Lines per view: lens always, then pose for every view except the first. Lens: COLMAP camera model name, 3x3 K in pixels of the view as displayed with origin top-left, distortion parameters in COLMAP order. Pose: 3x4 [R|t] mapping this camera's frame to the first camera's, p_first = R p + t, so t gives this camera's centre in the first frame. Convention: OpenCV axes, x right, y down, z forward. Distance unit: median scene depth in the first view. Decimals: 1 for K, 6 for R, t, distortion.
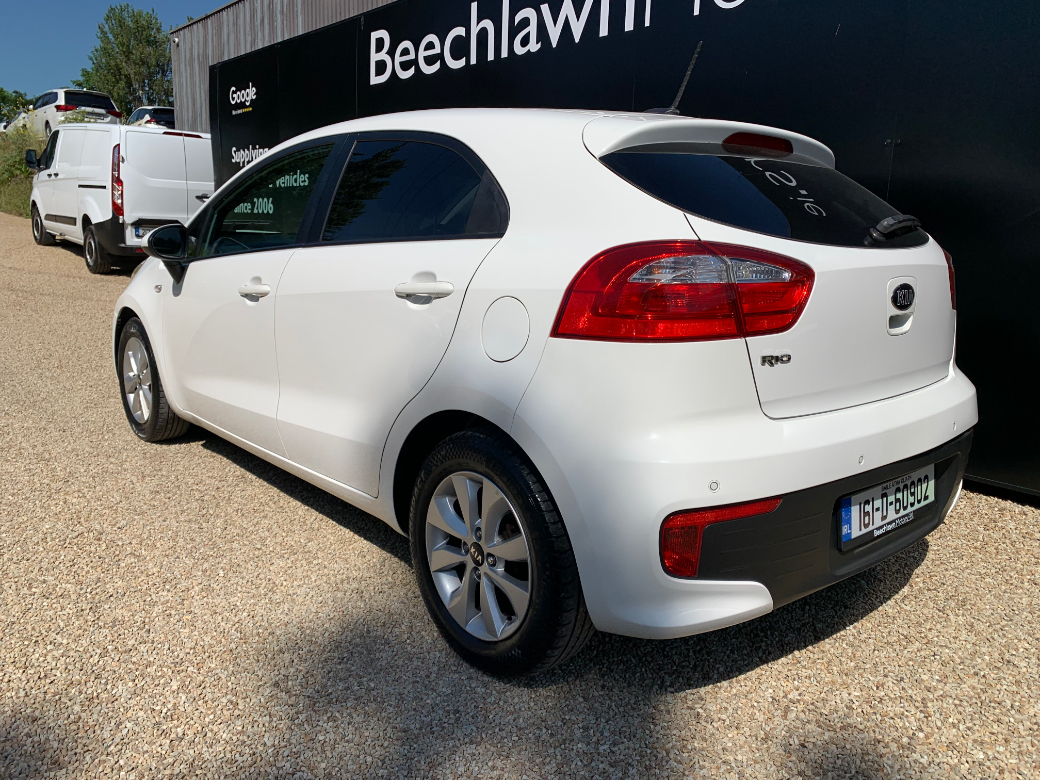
lens RADIAL K [[822.2, 0, 520.0], [0, 822.2, 390.0], [0, 0, 1]] dist [-0.001656, 0.002415]
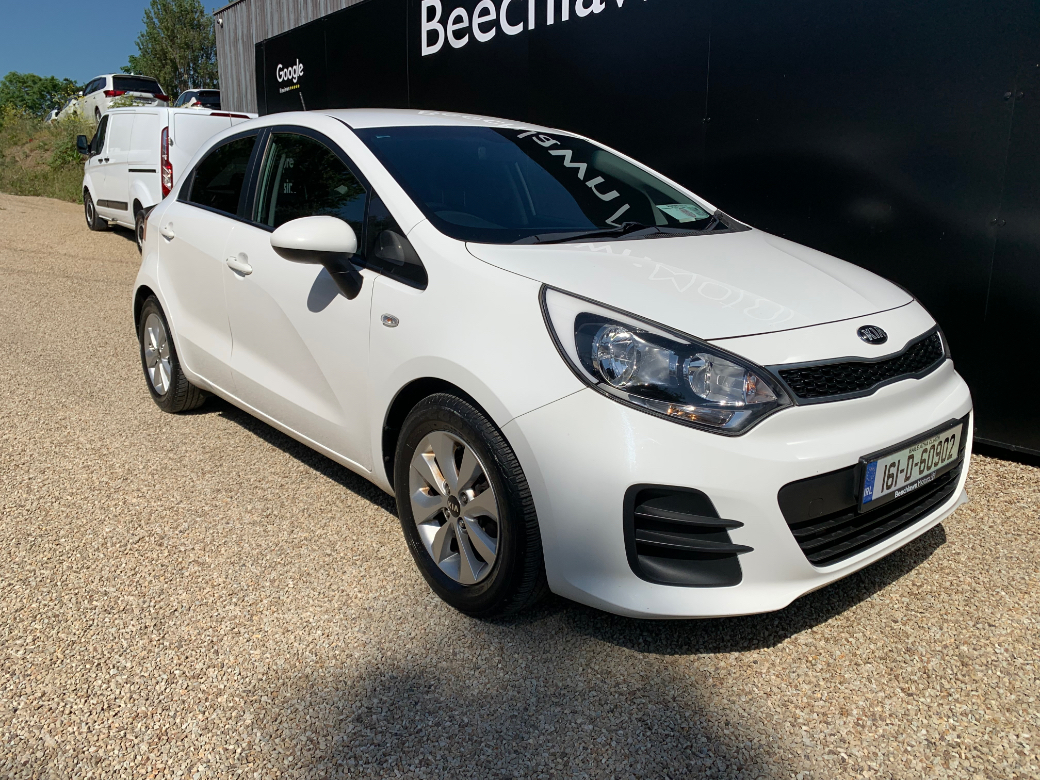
lens RADIAL K [[784.4, 0, 513.5], [0, 784.4, 383.0], [0, 0, 1]] dist [-0.001153, -0.003920]
pose [[0.998955, -0.013686, -0.043614, -0.068160], [0.015065, 0.999392, 0.031436, -0.027199], [0.043157, -0.032060, 0.998554, 0.128985]]
